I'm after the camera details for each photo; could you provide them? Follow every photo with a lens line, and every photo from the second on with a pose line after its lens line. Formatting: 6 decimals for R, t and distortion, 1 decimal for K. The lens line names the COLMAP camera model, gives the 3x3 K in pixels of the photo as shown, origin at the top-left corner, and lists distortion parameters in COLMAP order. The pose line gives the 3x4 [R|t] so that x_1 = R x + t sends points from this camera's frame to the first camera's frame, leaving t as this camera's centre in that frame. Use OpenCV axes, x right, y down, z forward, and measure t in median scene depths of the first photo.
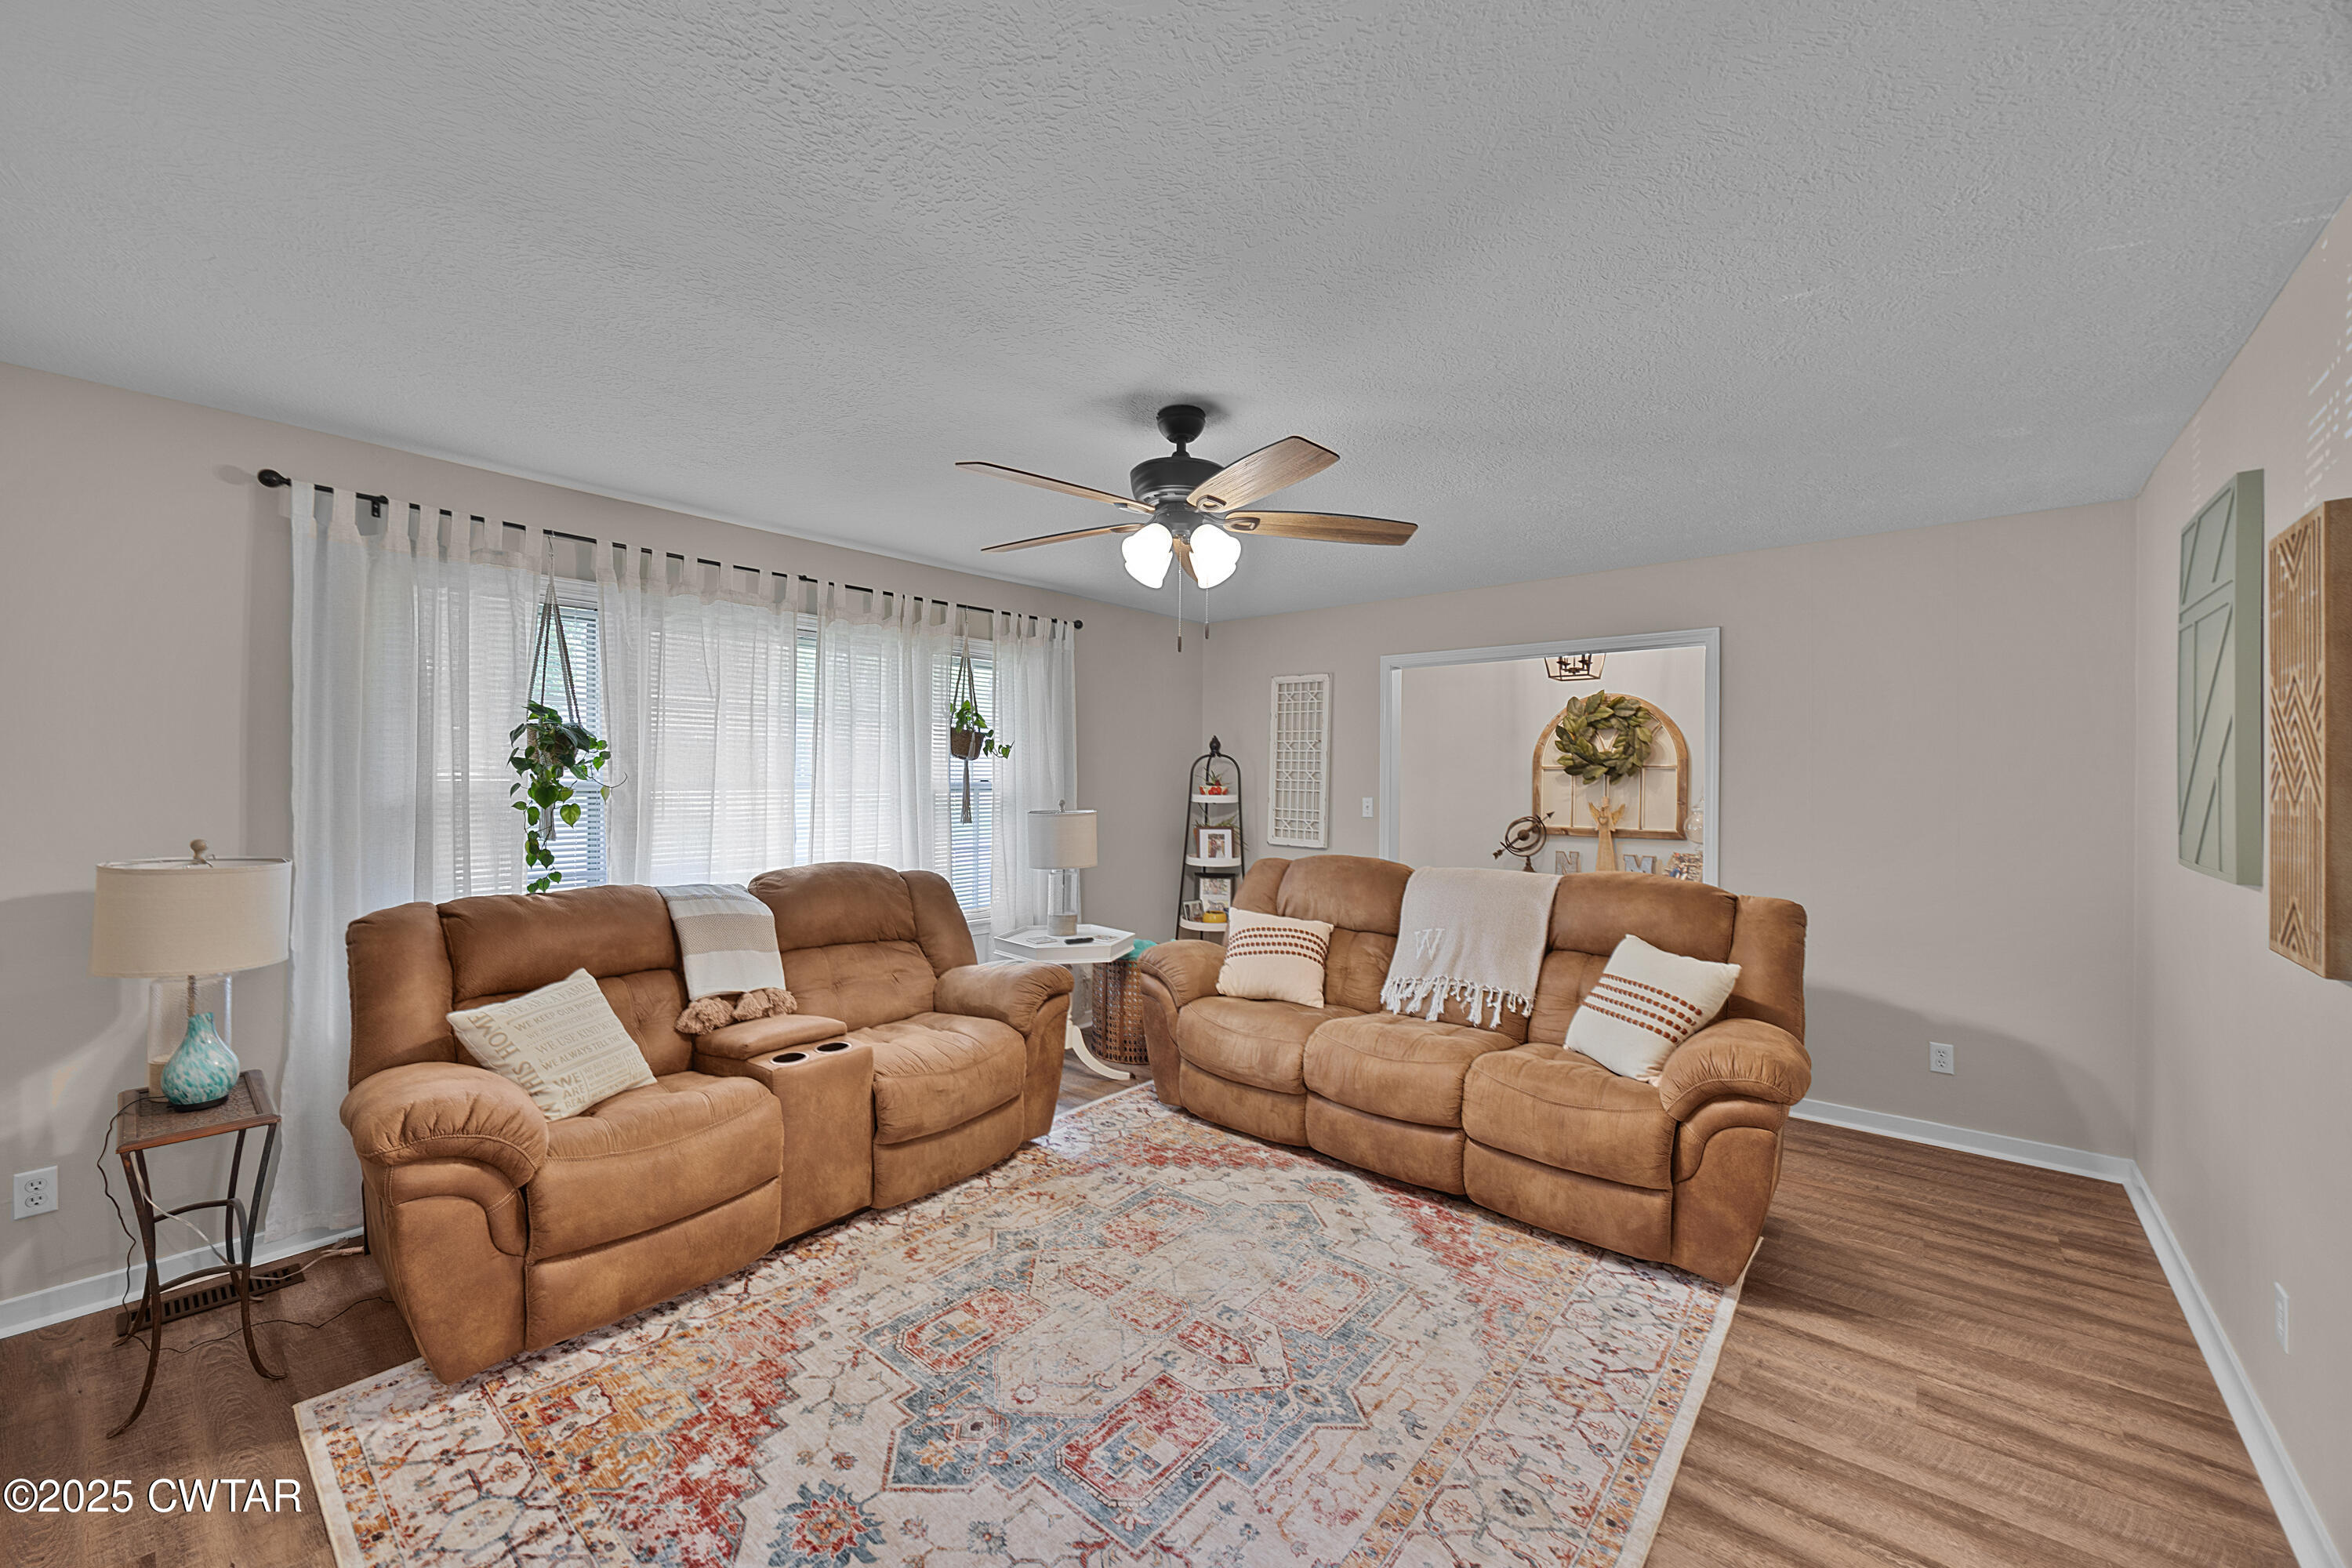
lens RADIAL K [[913.6, 0, 1192.5], [0, 913.6, 779.5], [0, 0, 1]] dist [-0.004142, -0.000181]
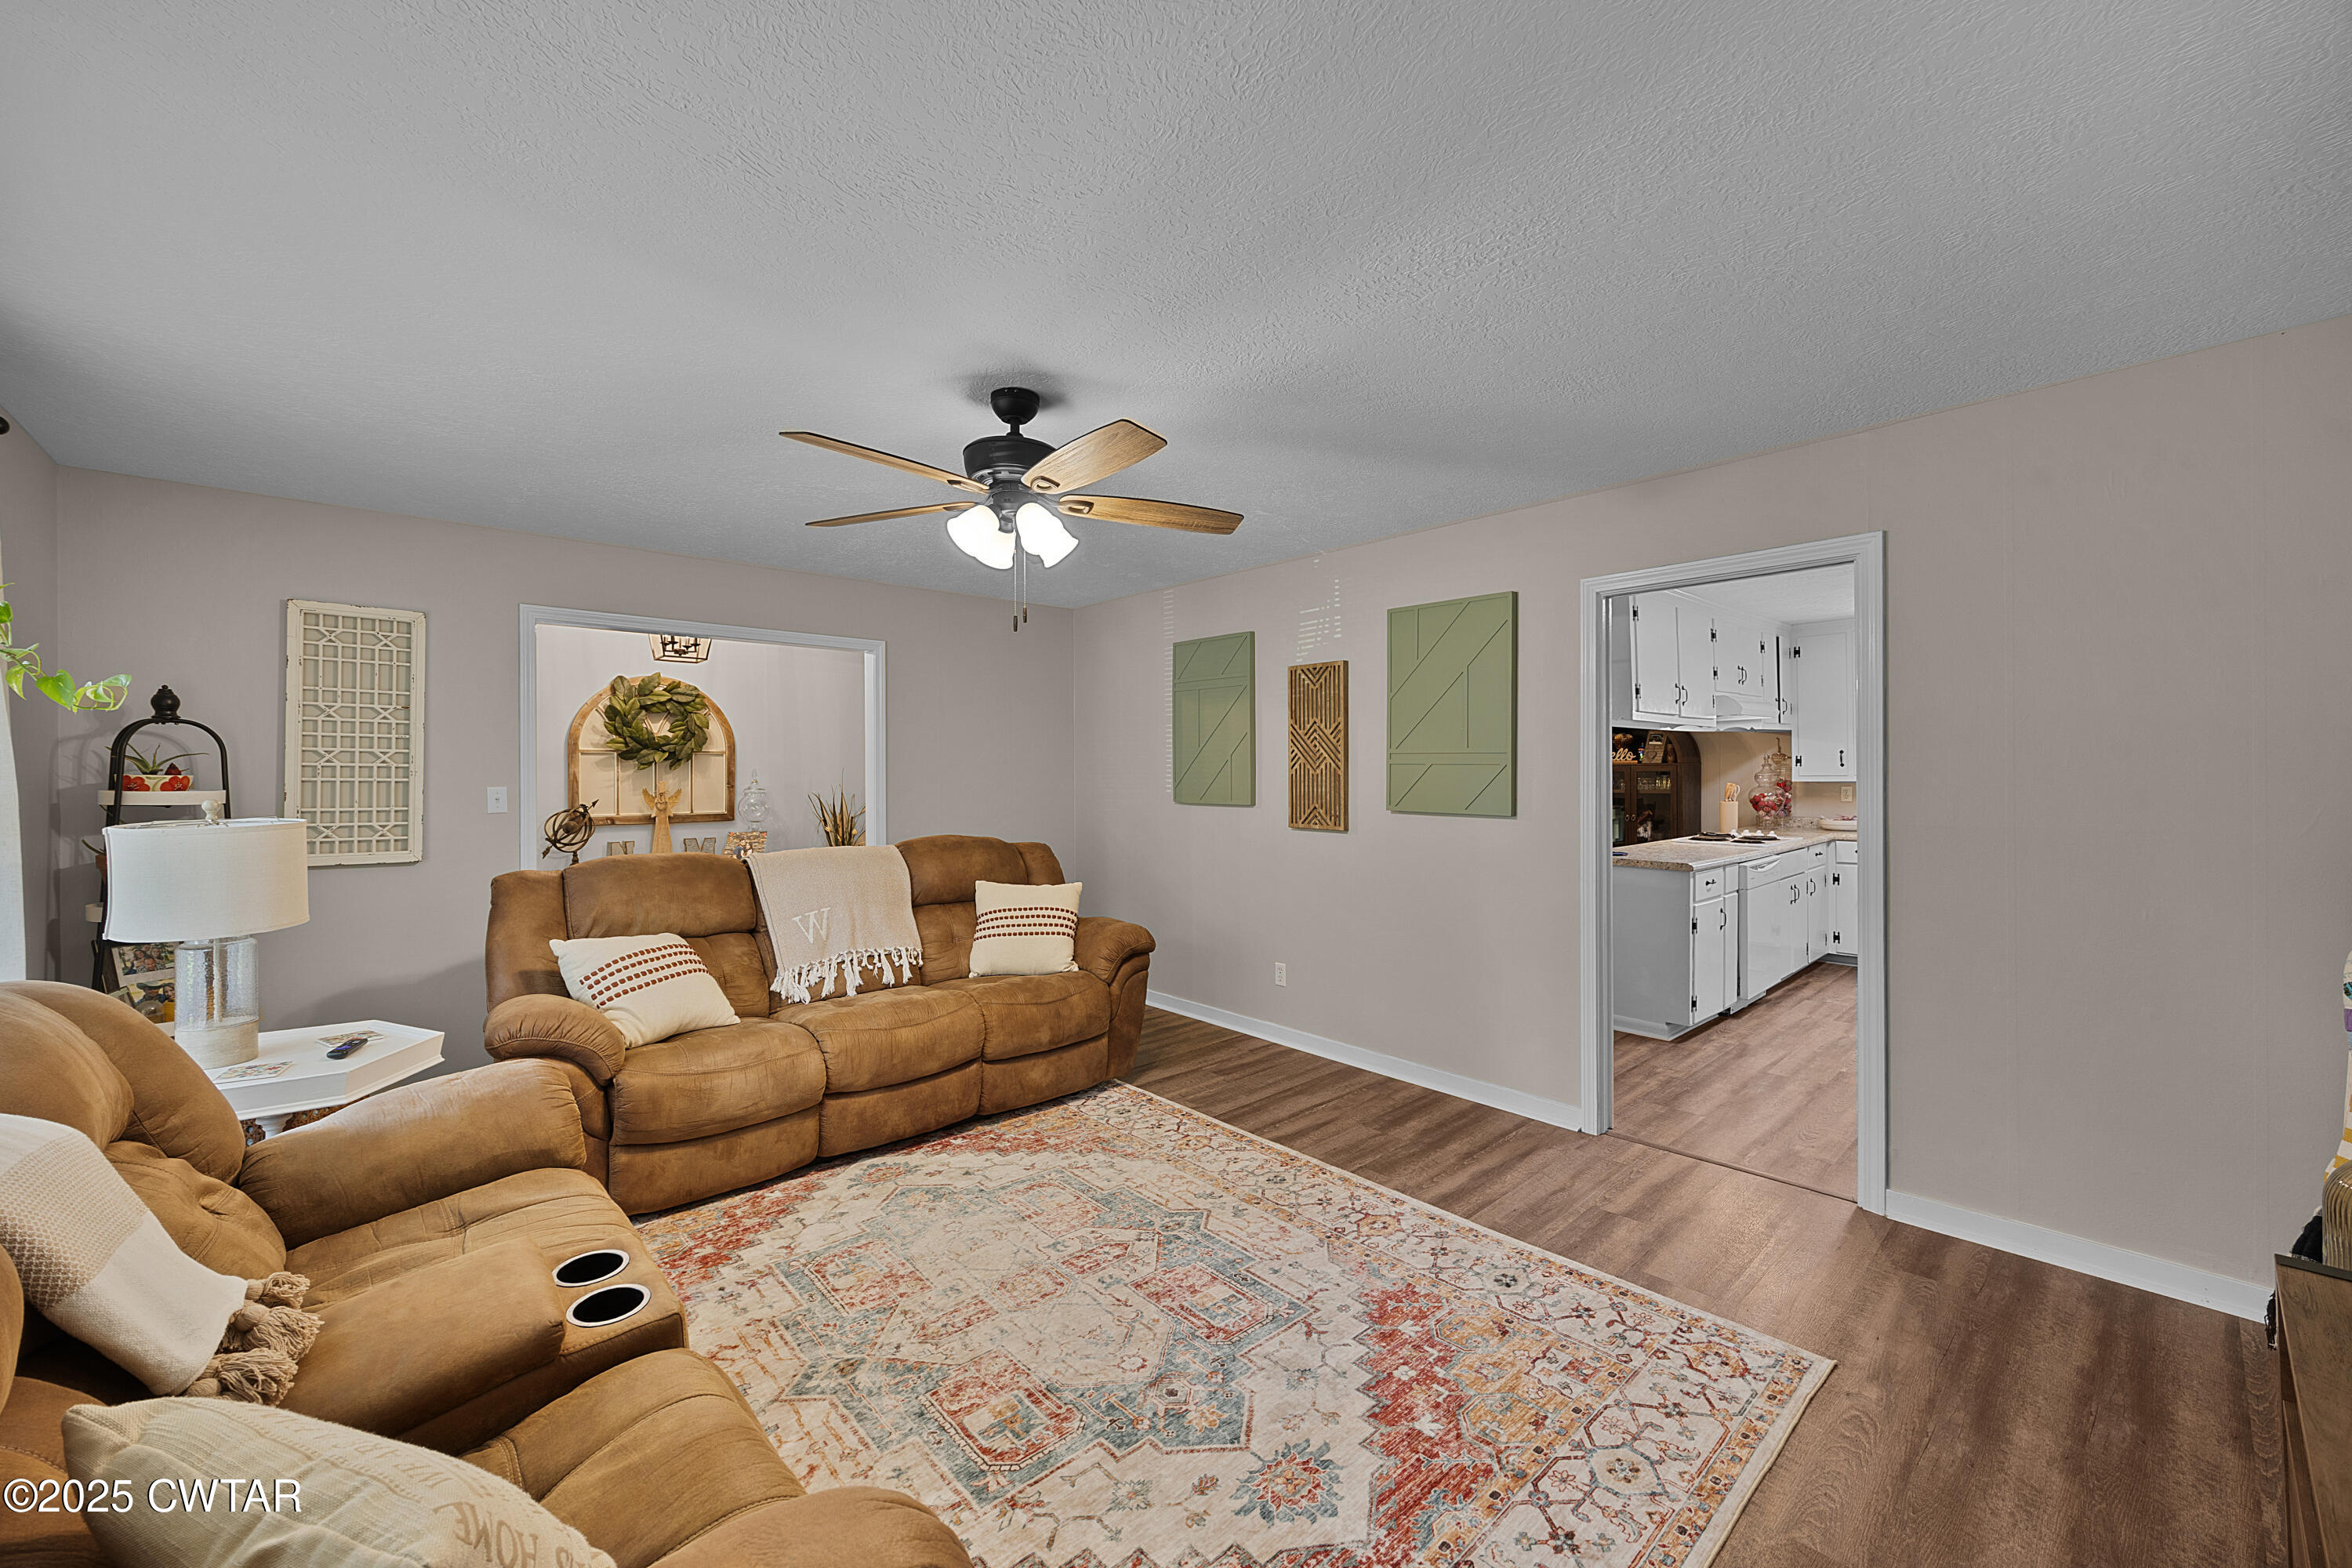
lens RADIAL K [[913.6, 0, 1196.1], [0, 913.6, 771.0], [0, 0, 1]] dist [-0.004142, -0.000181]
pose [[0.125352, -0.006555, 0.992091, -0.763982], [0.005106, 0.999969, 0.005962, 0.007410], [-0.992099, 0.004318, 0.125381, 0.521503]]
